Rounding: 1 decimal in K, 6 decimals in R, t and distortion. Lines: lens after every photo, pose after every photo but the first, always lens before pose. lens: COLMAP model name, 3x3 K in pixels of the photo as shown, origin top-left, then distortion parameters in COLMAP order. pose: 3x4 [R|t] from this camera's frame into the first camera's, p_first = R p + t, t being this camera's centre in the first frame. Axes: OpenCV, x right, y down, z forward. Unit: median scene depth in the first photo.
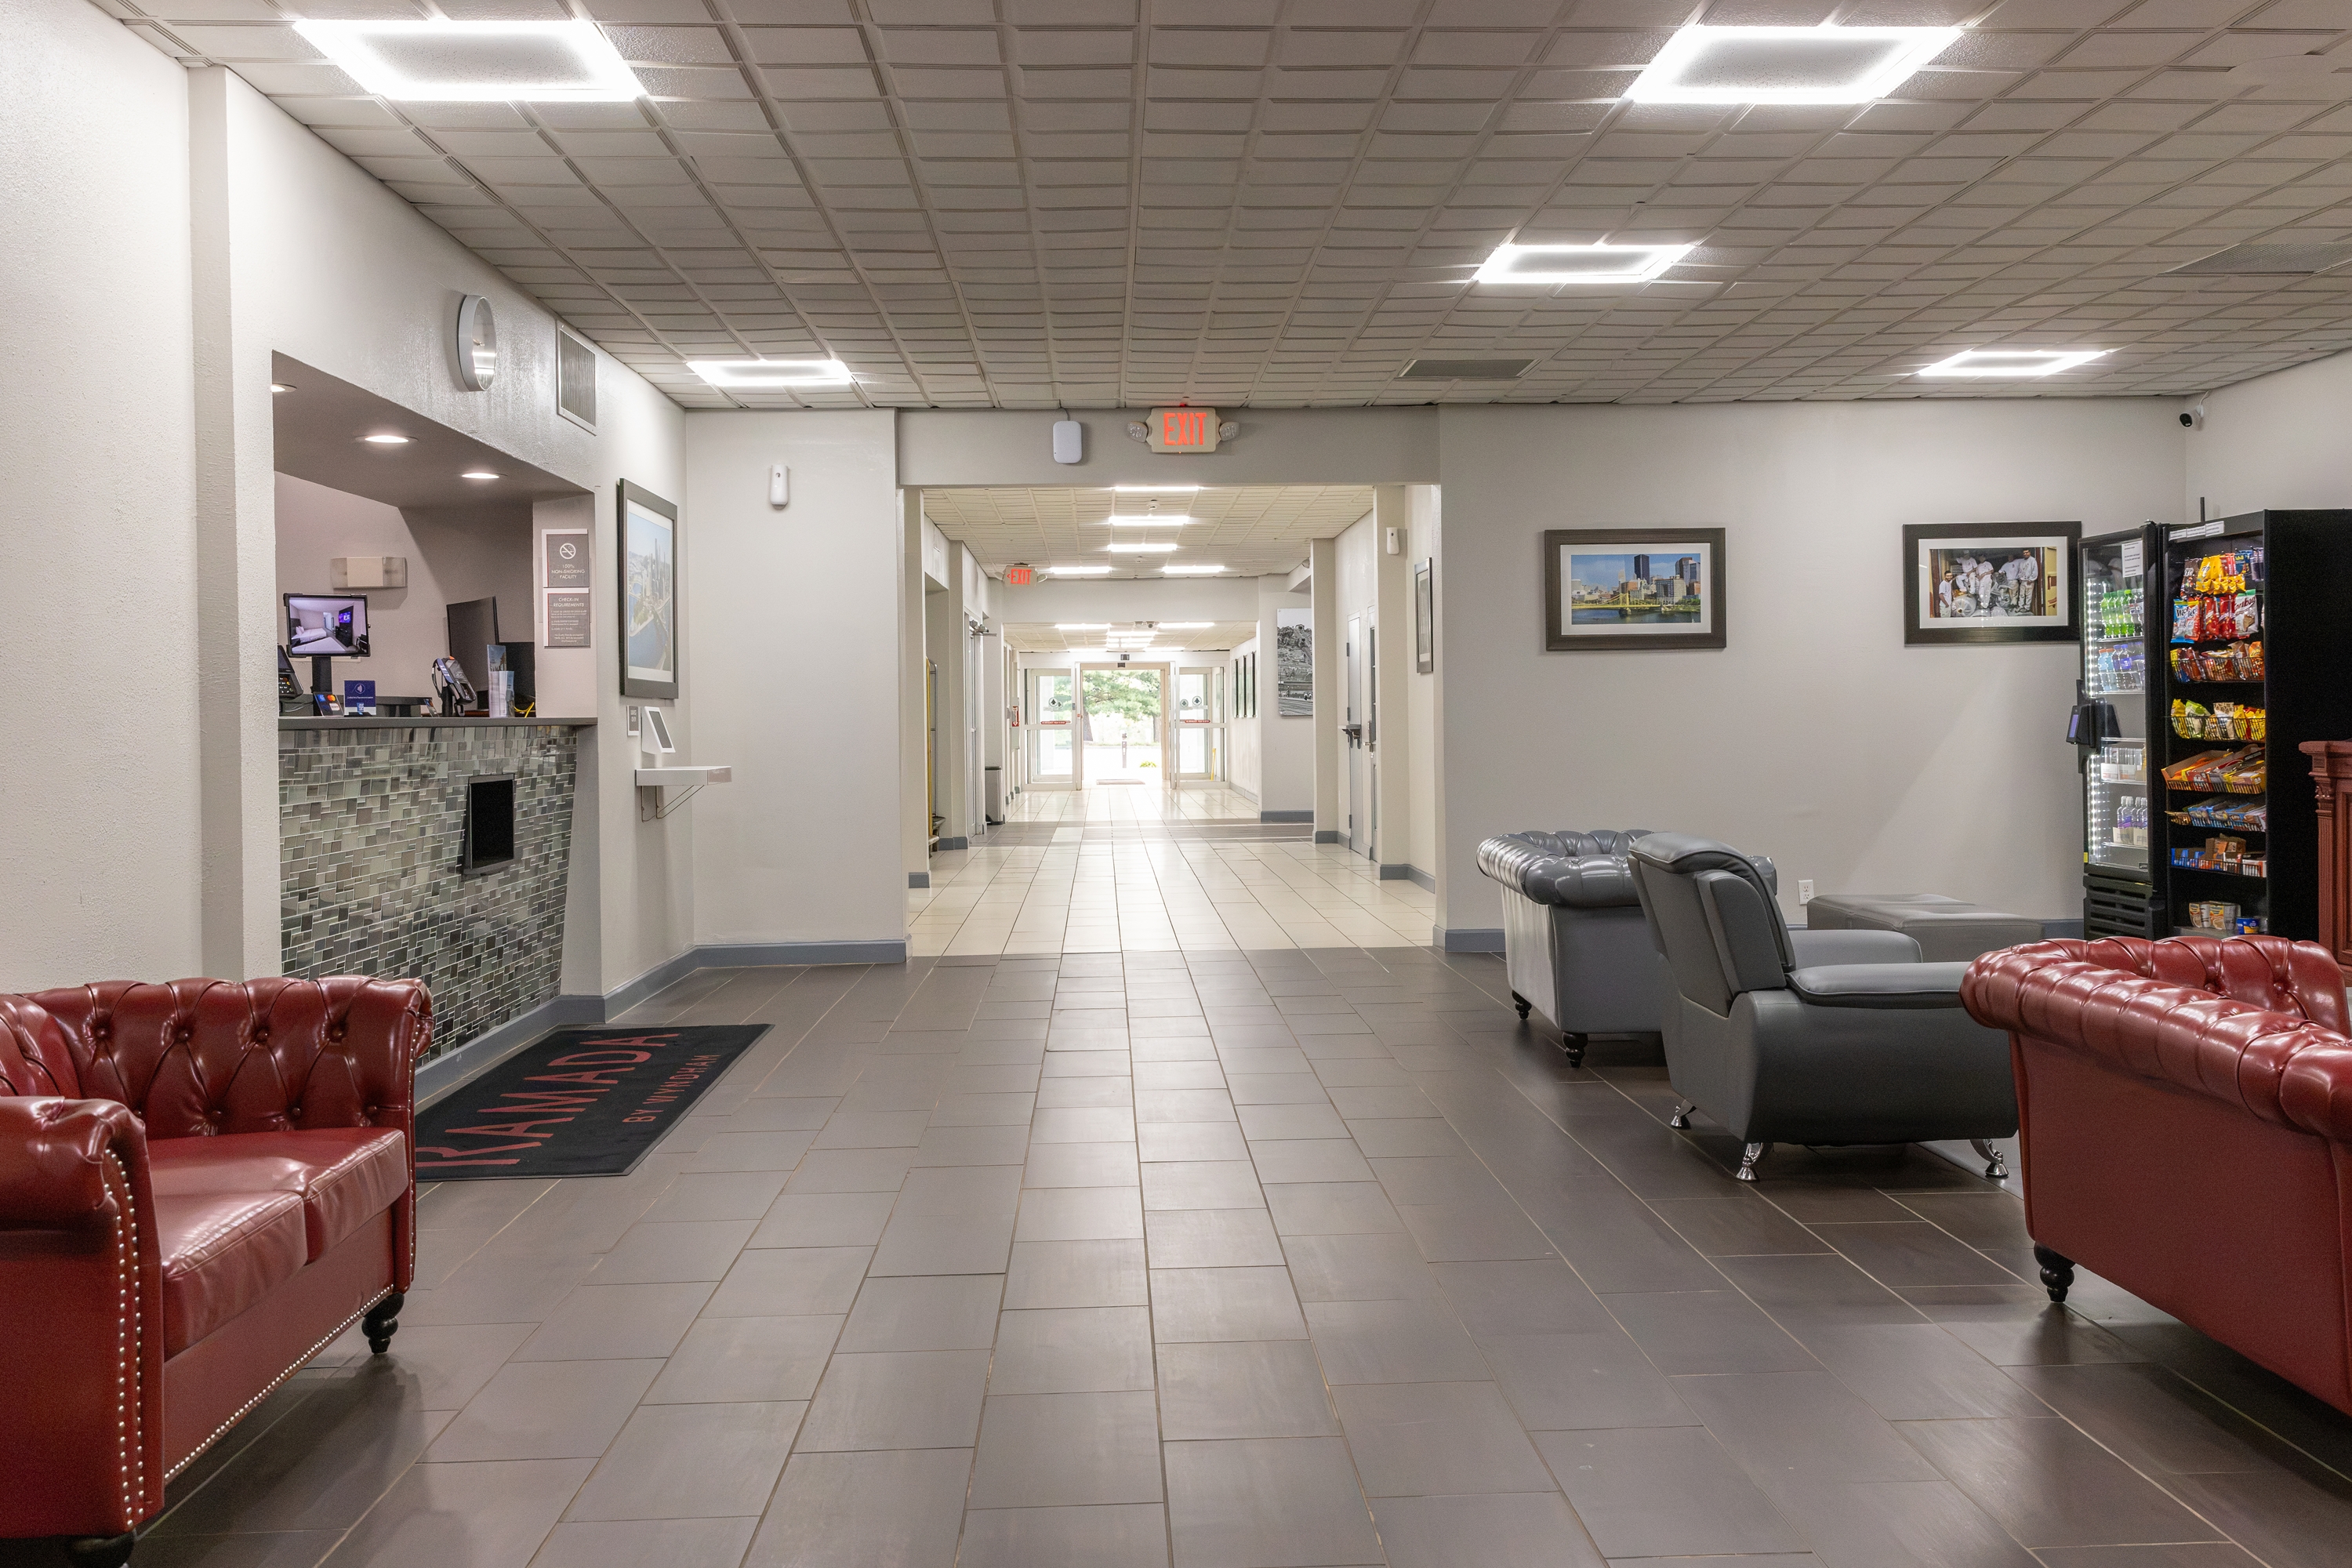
lens RADIAL K [[2234.4, 0, 1175.6], [0, 2234.4, 767.7], [0, 0, 1]] dist [-0.025346, 0.000000]
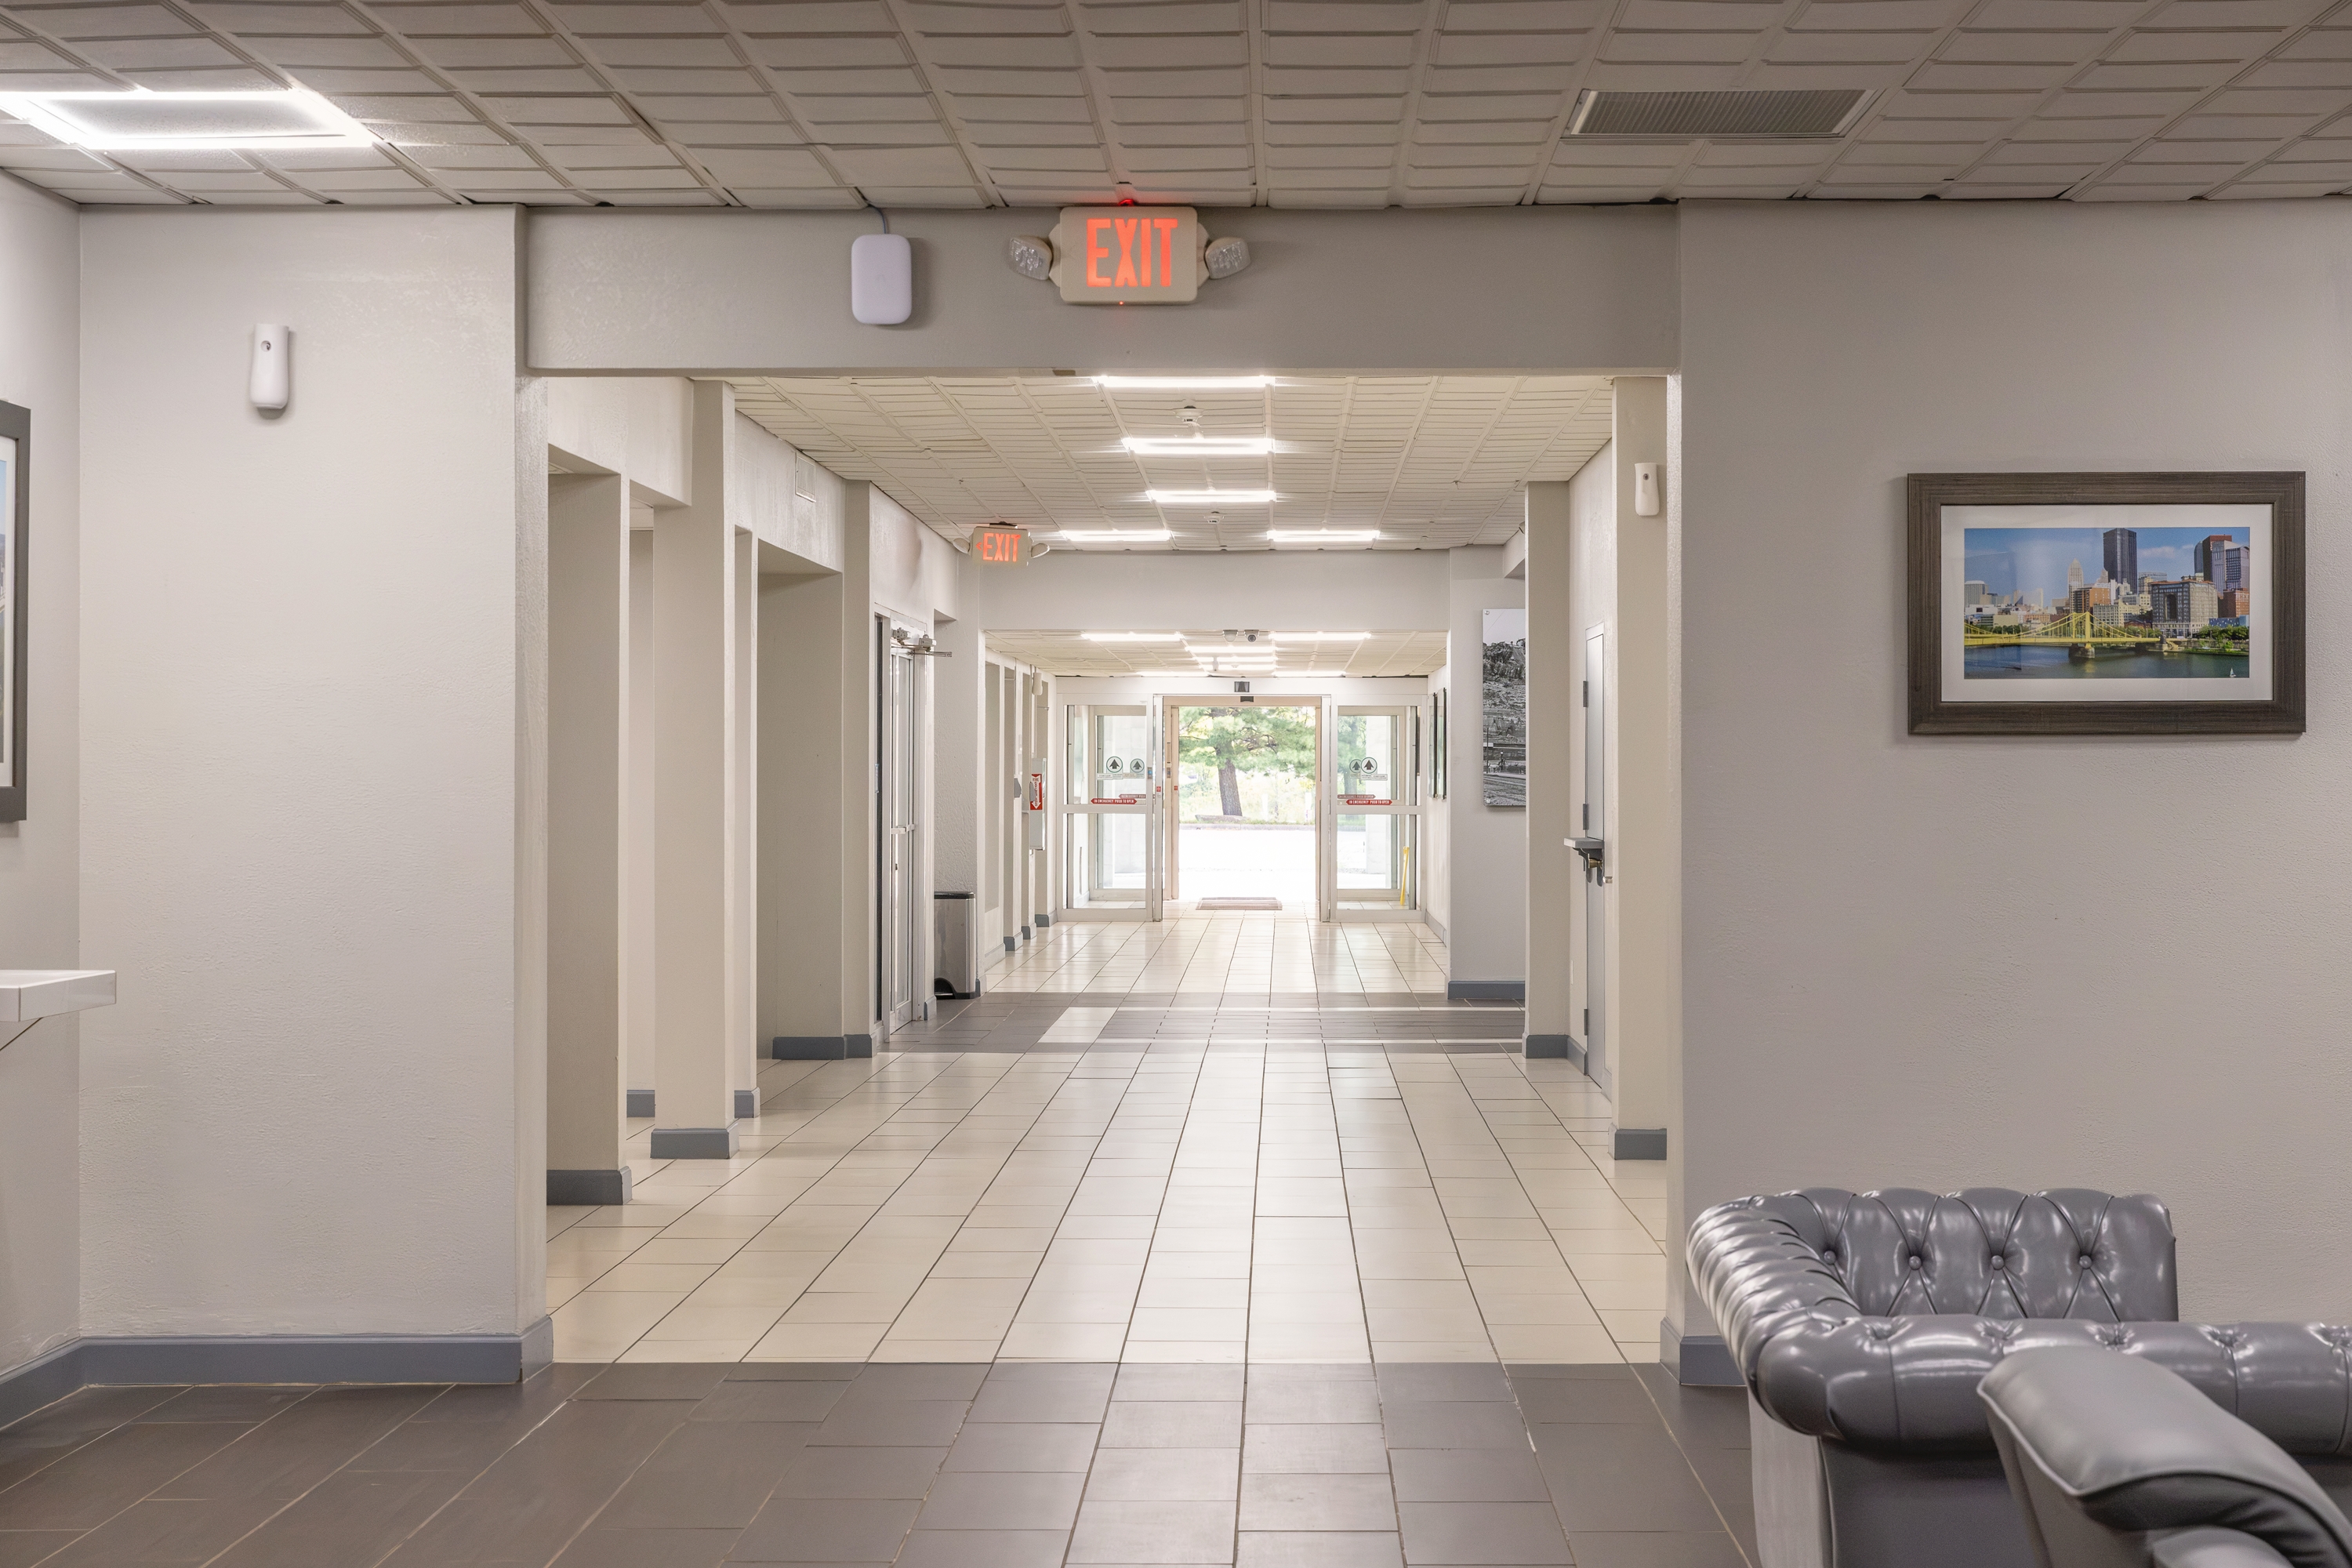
lens RADIAL K [[3643.3, 0, 1179.6], [0, 3643.3, 791.9], [0, 0, 1]] dist [-0.020424, 0.000000]
pose [[0.997776, 0.013085, -0.065364, 0.064987], [-0.014056, 0.999797, -0.014408, -0.027639], [0.065163, 0.015294, 0.997757, 0.239662]]
